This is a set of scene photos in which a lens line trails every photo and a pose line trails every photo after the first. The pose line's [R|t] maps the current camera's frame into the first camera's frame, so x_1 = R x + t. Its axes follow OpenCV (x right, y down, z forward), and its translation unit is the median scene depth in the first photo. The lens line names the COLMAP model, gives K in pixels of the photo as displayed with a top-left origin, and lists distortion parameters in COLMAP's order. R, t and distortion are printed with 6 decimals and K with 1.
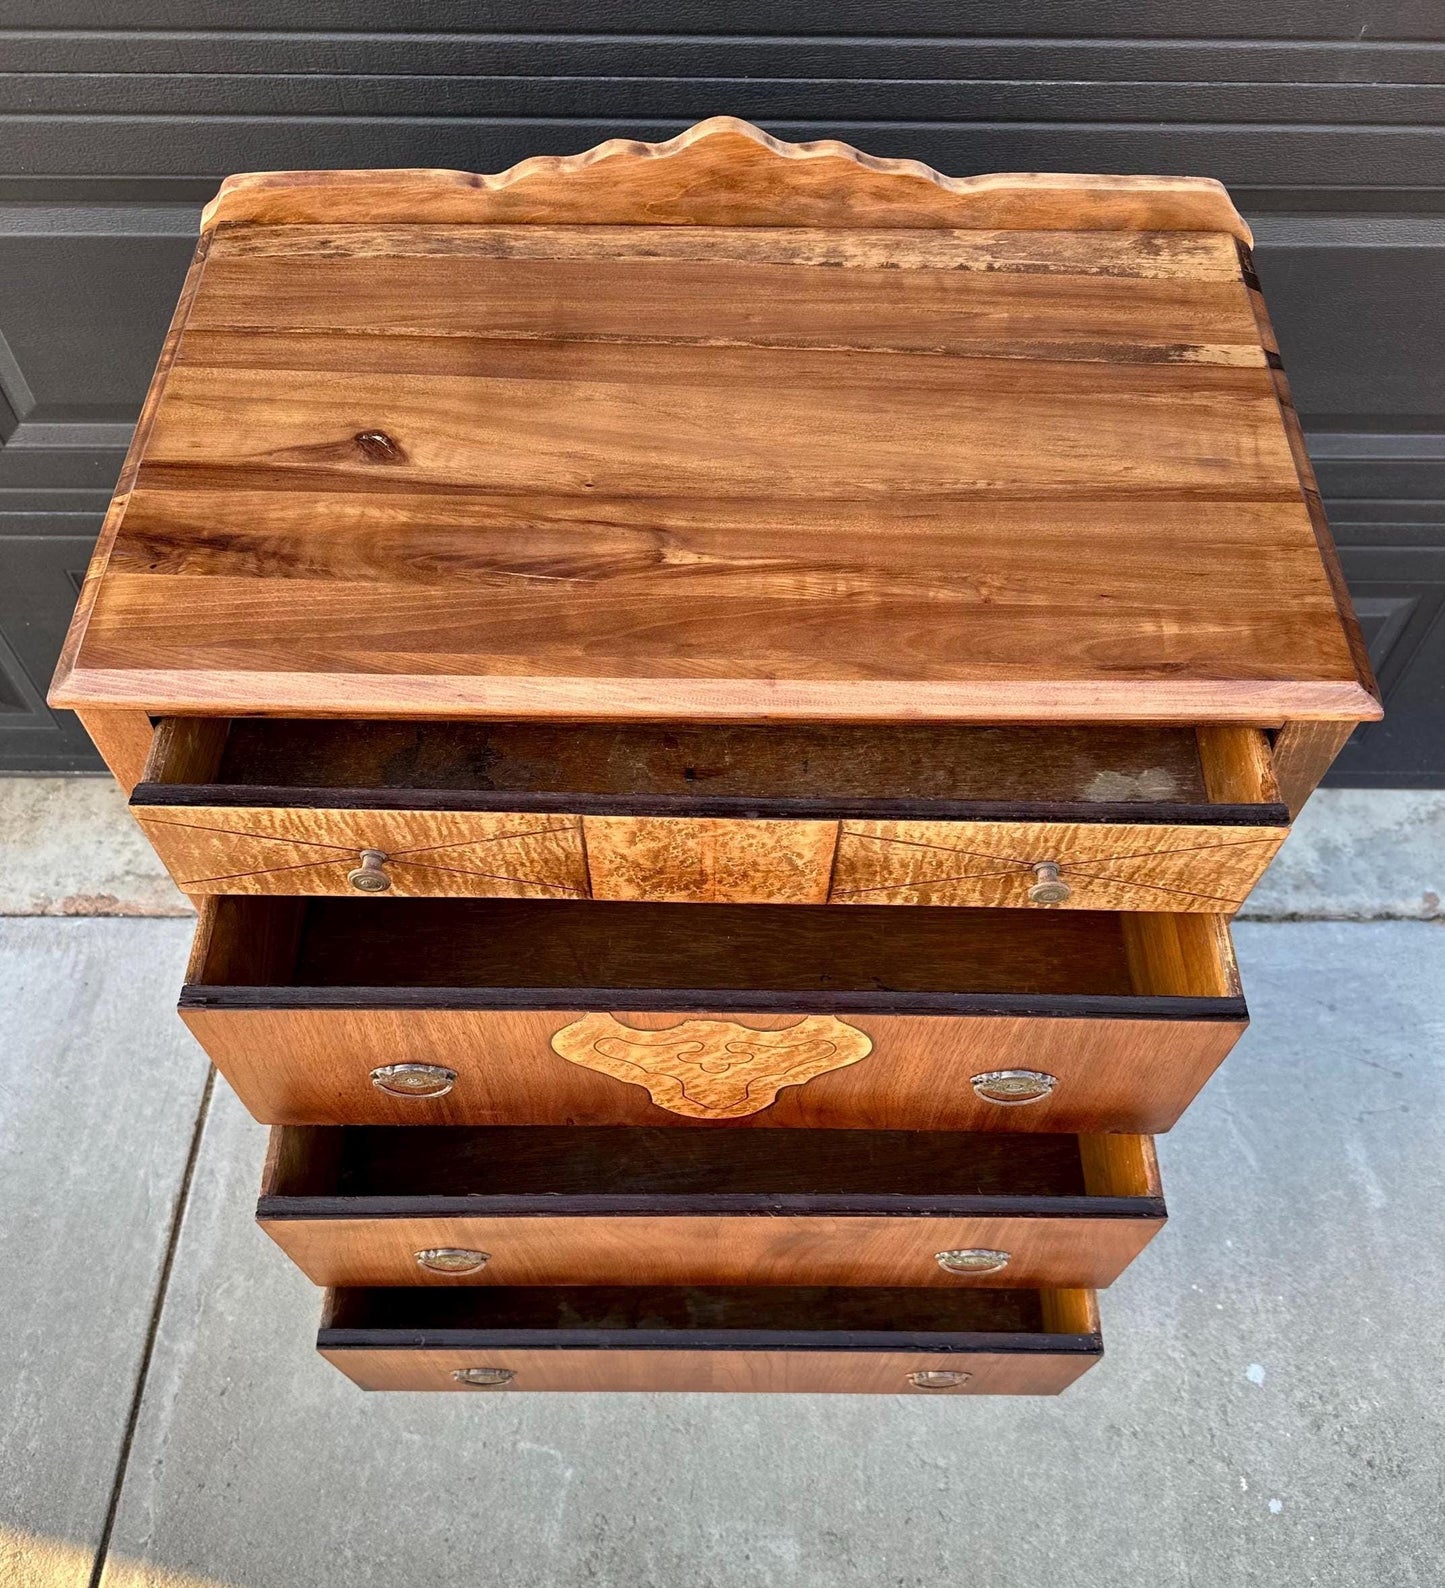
lens RADIAL K [[1429.8, 0, 724.2], [0, 1429.8, 866.1], [0, 0, 1]] dist [0.043844, -0.064246]
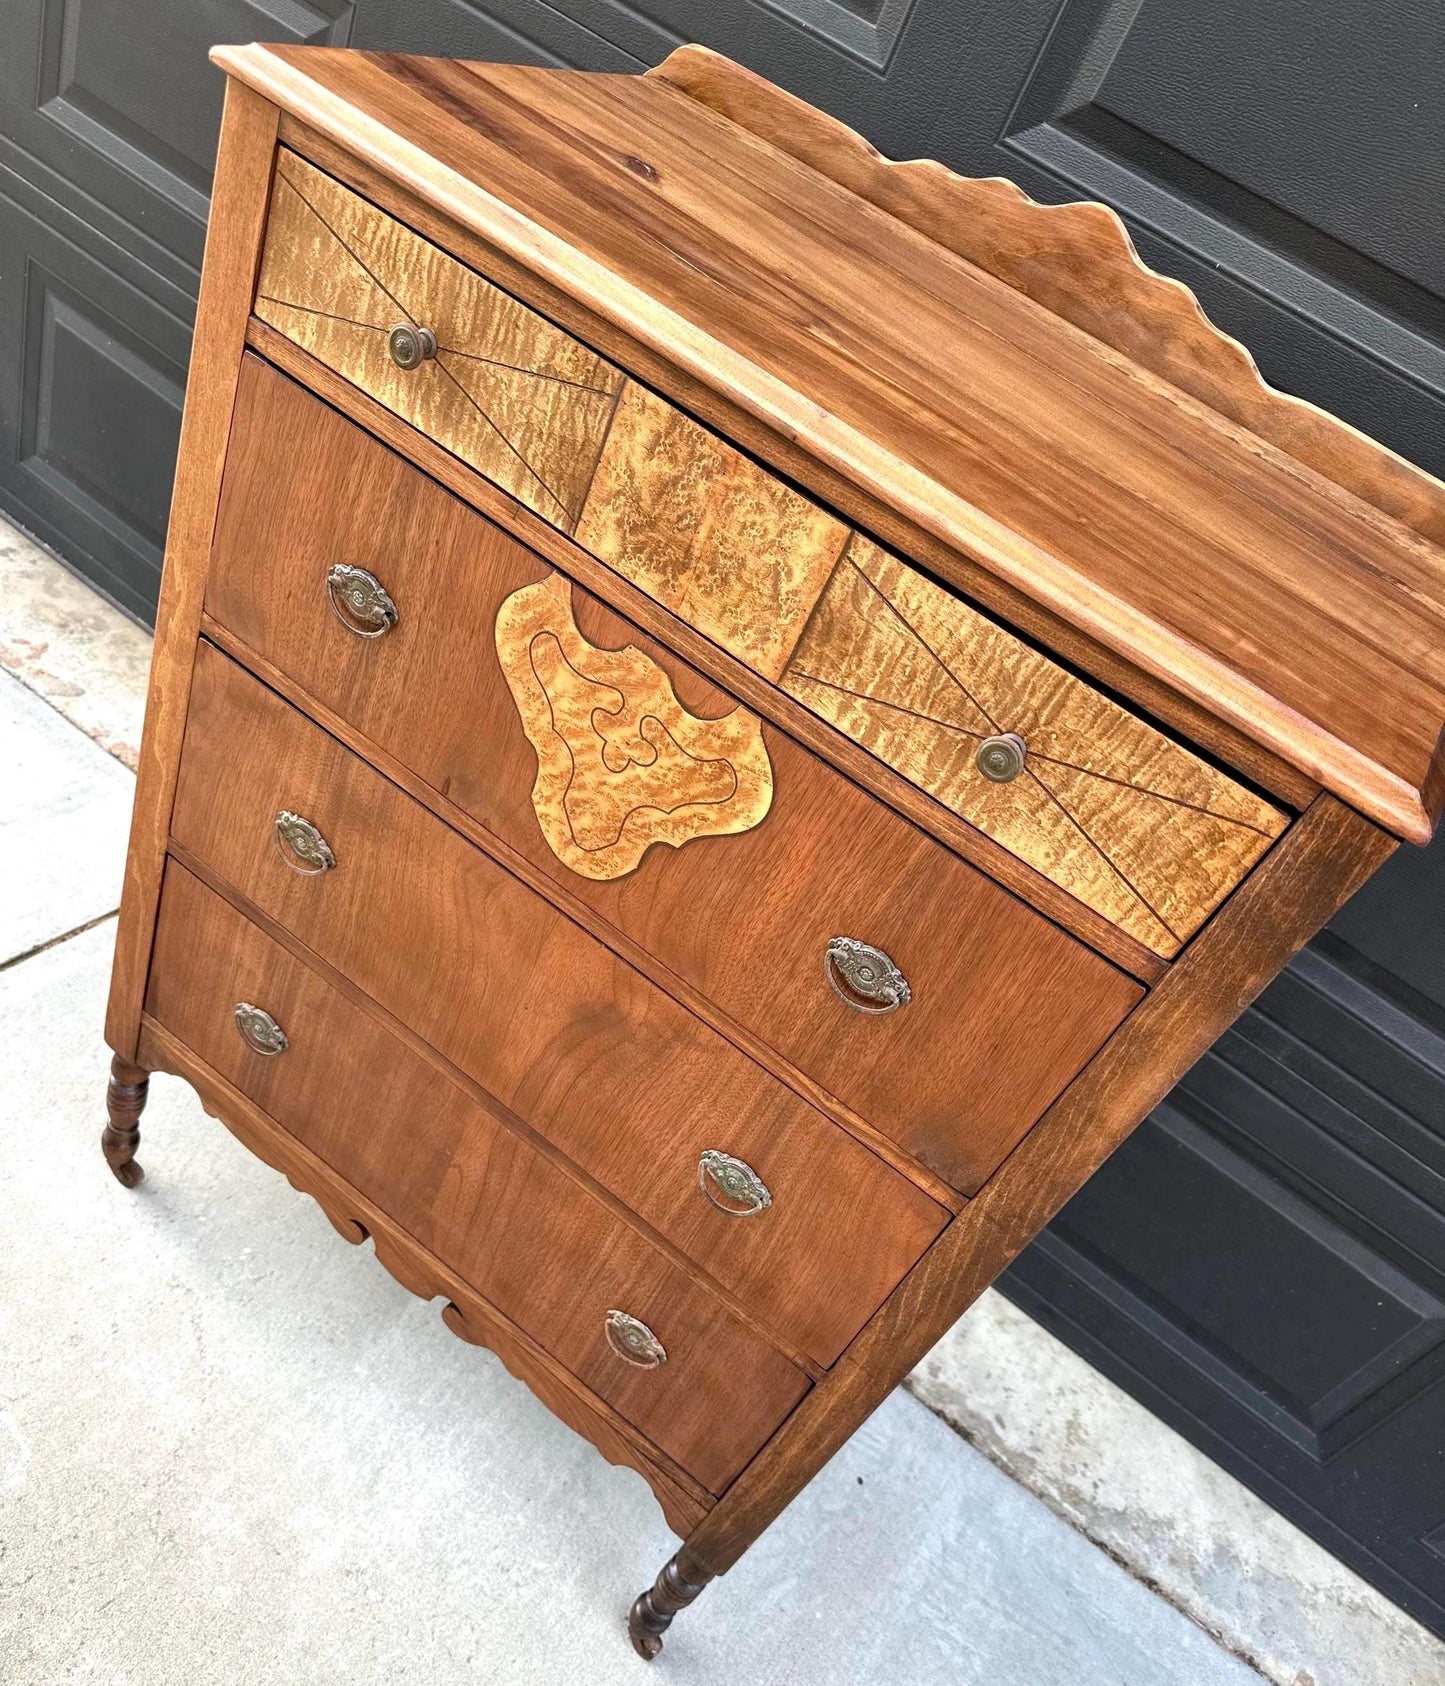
lens RADIAL K [[1351.8, 0, 710.7], [0, 1351.8, 939.5], [0, 0, 1]] dist [0.149493, -0.294396]
pose [[0.787588, 0.584497, -0.195110, 0.265863], [-0.615120, 0.727004, -0.305110, 0.322084], [-0.036491, 0.360317, 0.932116, 0.276311]]
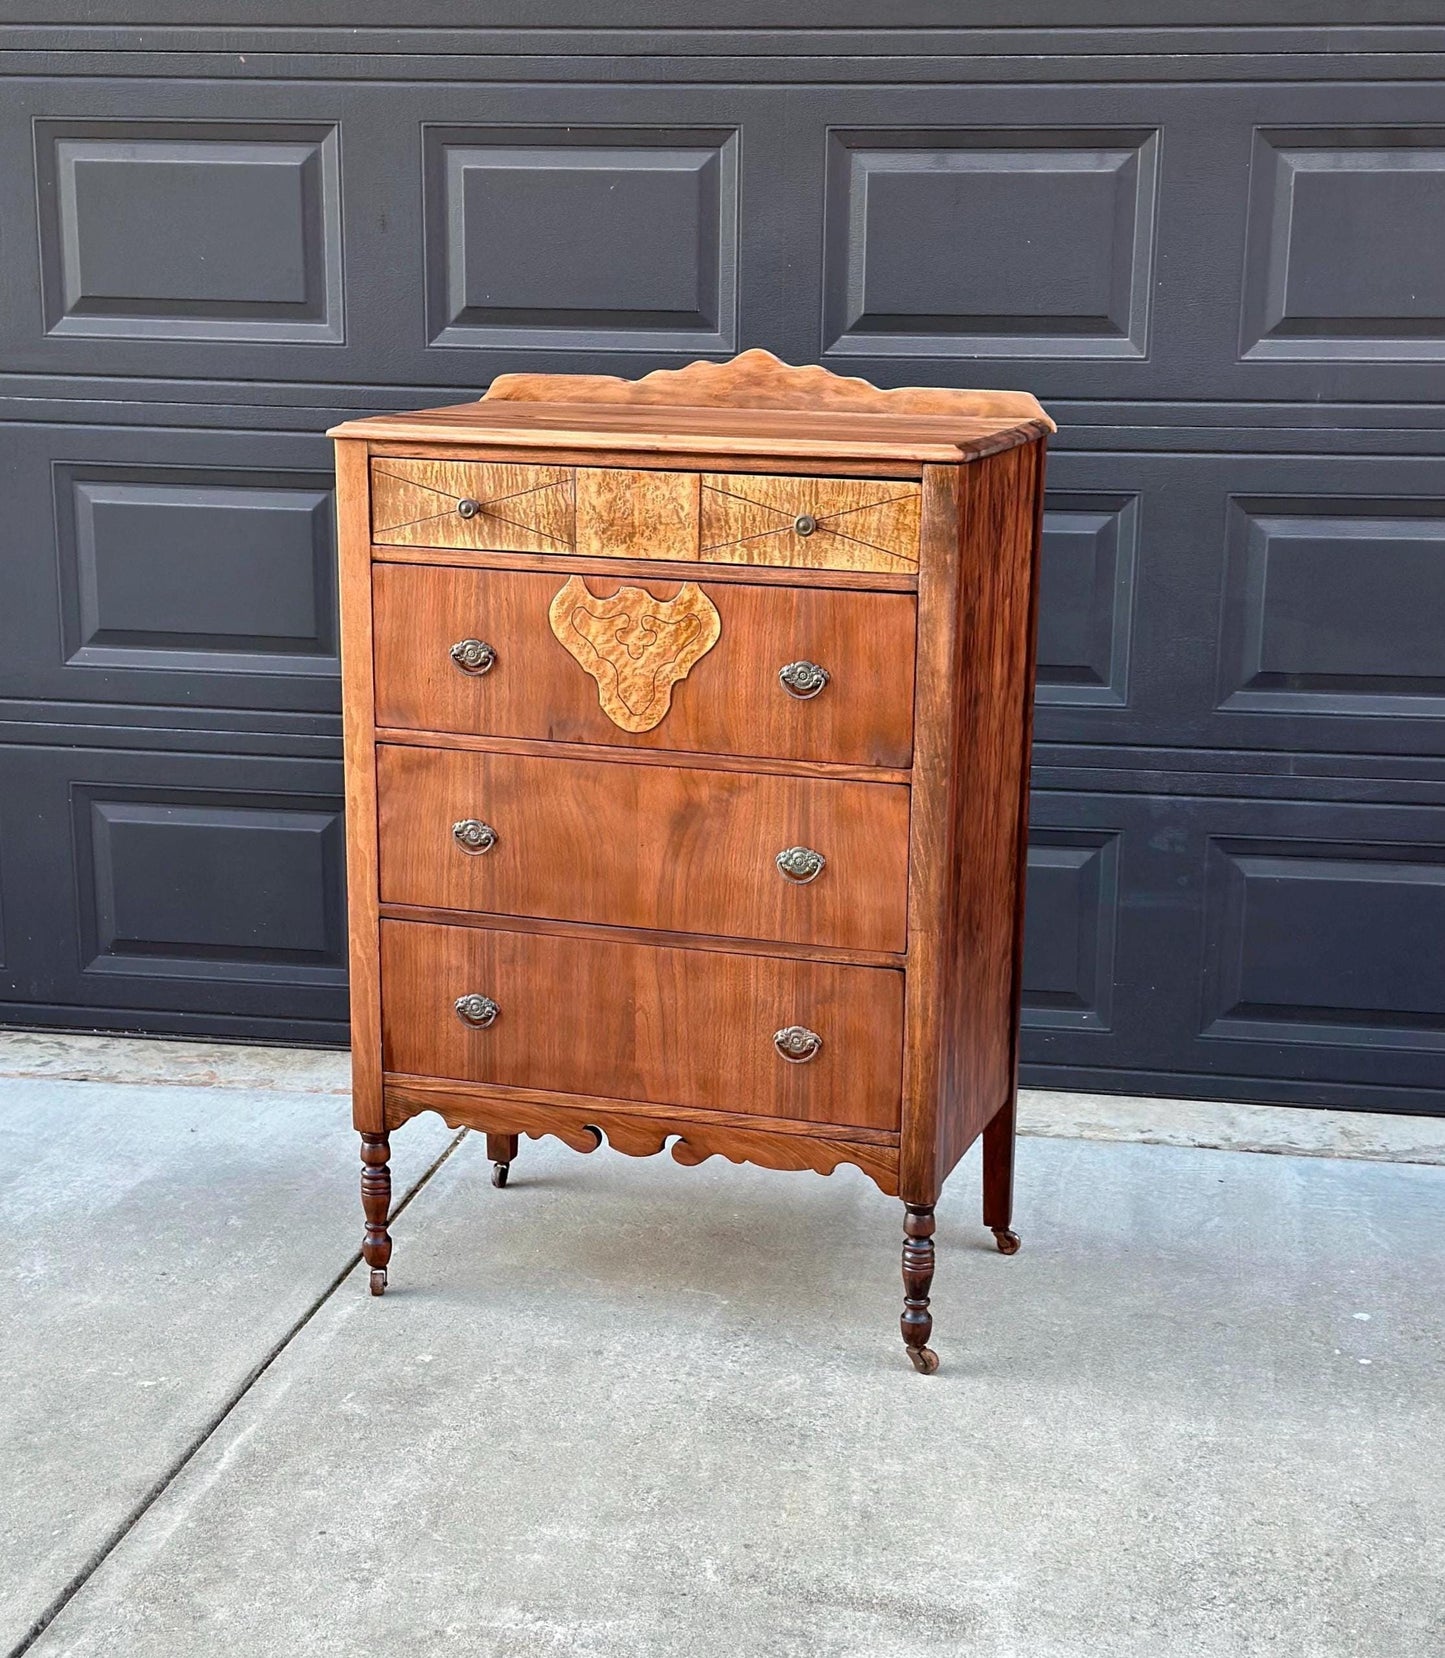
lens RADIAL K [[2768.8, 0, 681.0], [0, 2768.8, 983.4], [0, 0, 1]] dist [0.307019, -2.099816]
pose [[0.947003, 0.091905, -0.307798, 1.050713], [-0.276389, 0.721407, -0.634965, 2.294463], [0.163691, 0.686385, 0.708576, -0.965431]]
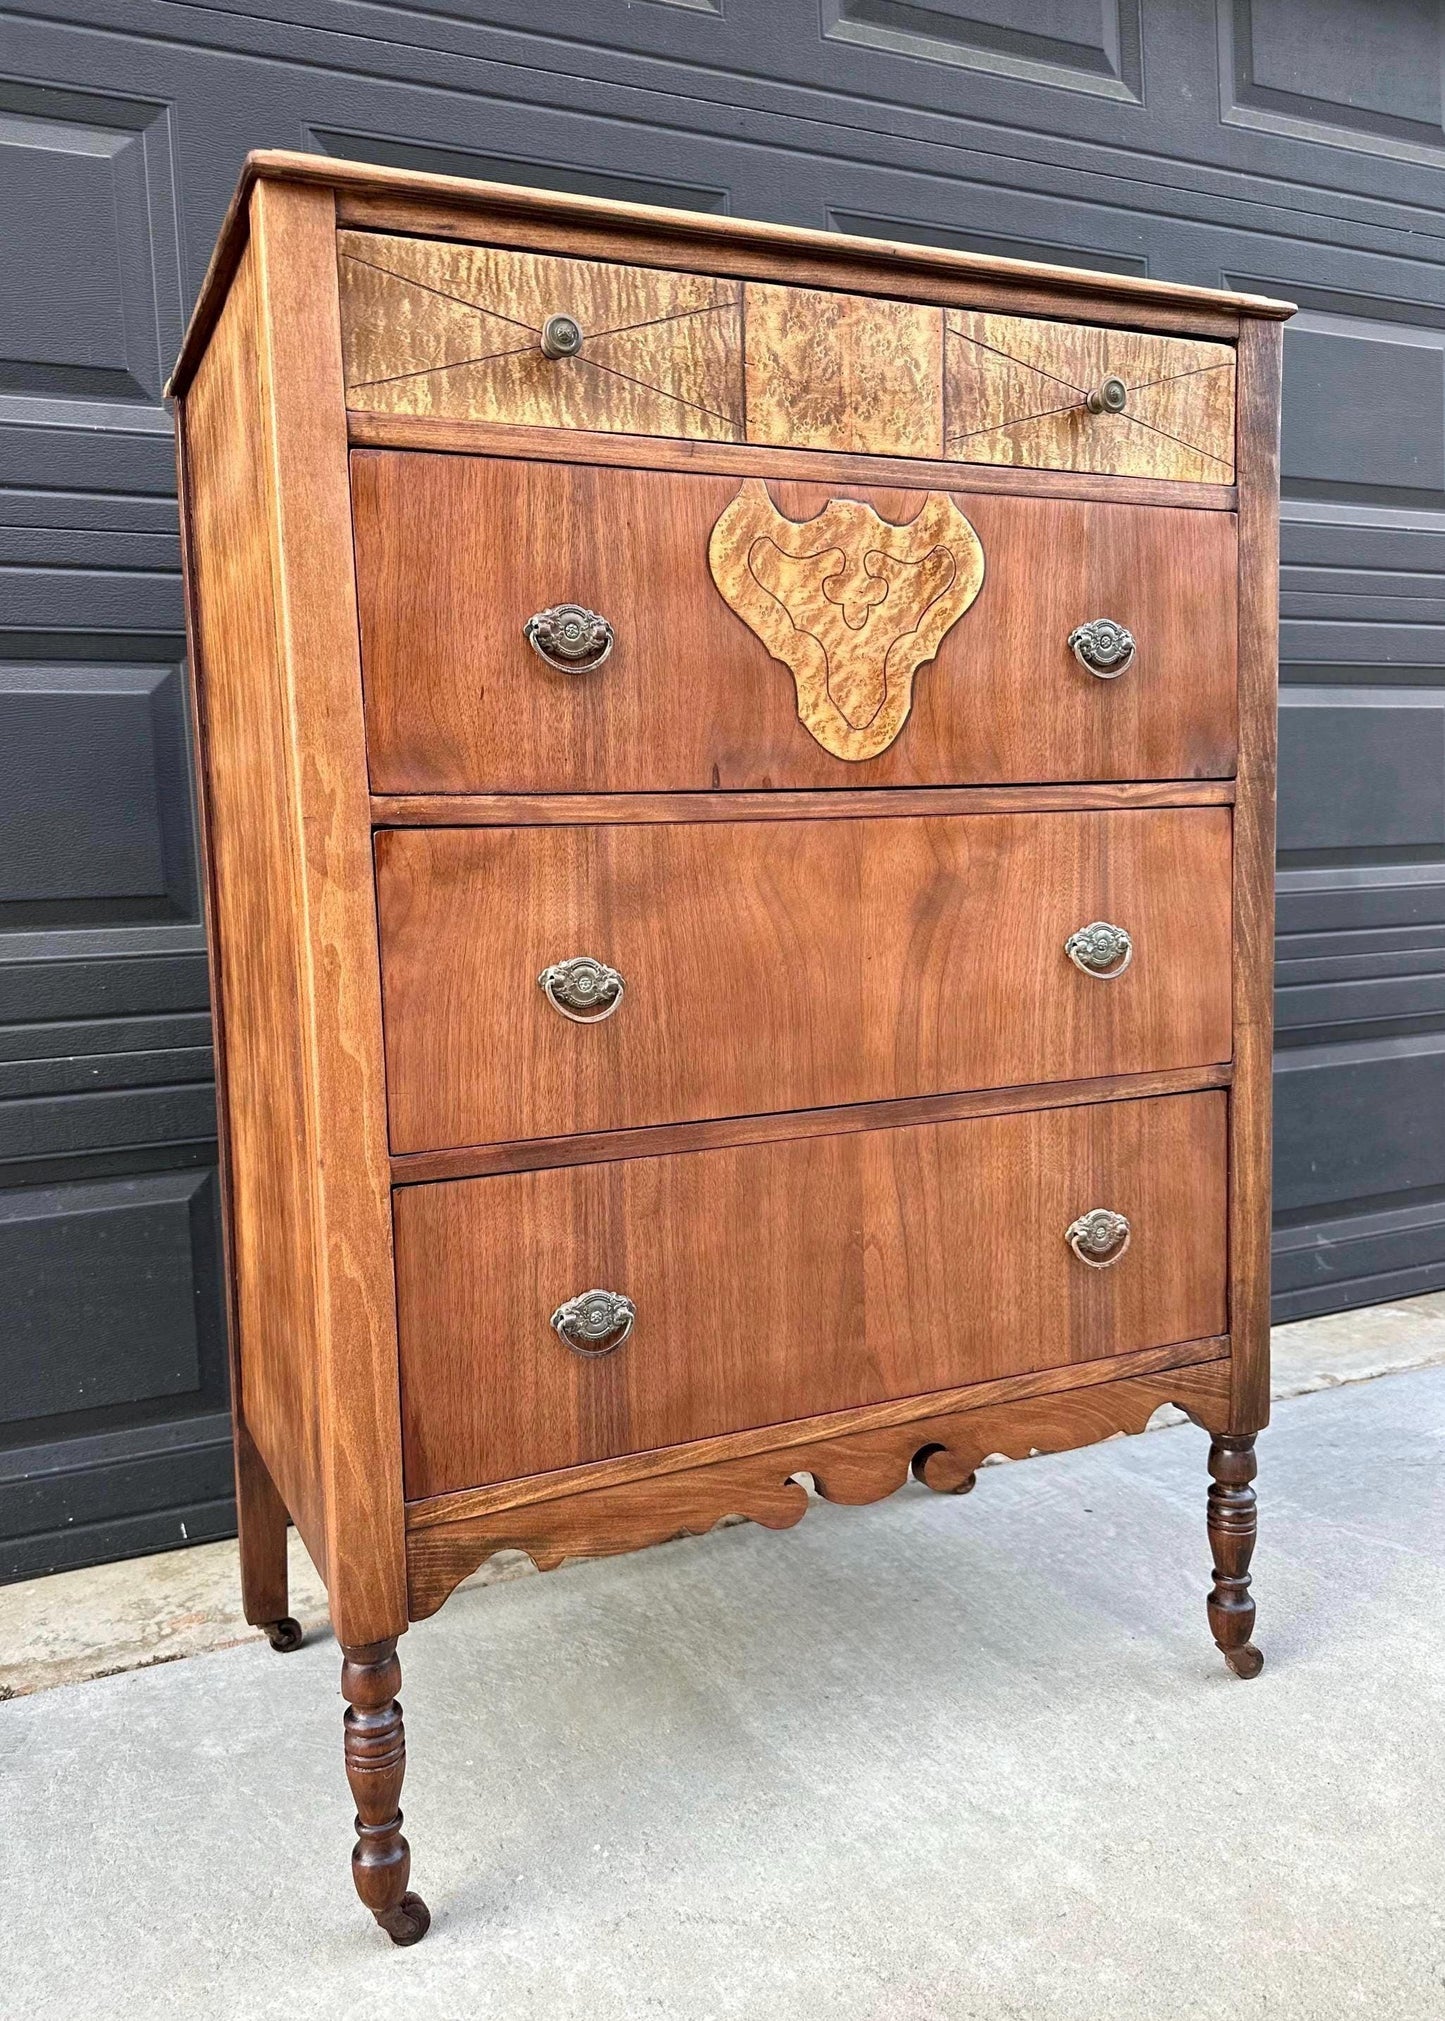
lens RADIAL K [[1477.5, 0, 653.4], [0, 1477.5, 1021.3], [0, 0, 1]] dist [0.193136, -0.419634]
pose [[0.912045, -0.080703, 0.402070, -0.546541], [0.368469, 0.591641, -0.717072, 0.844173], [-0.180011, 0.802152, 0.569340, 0.684201]]
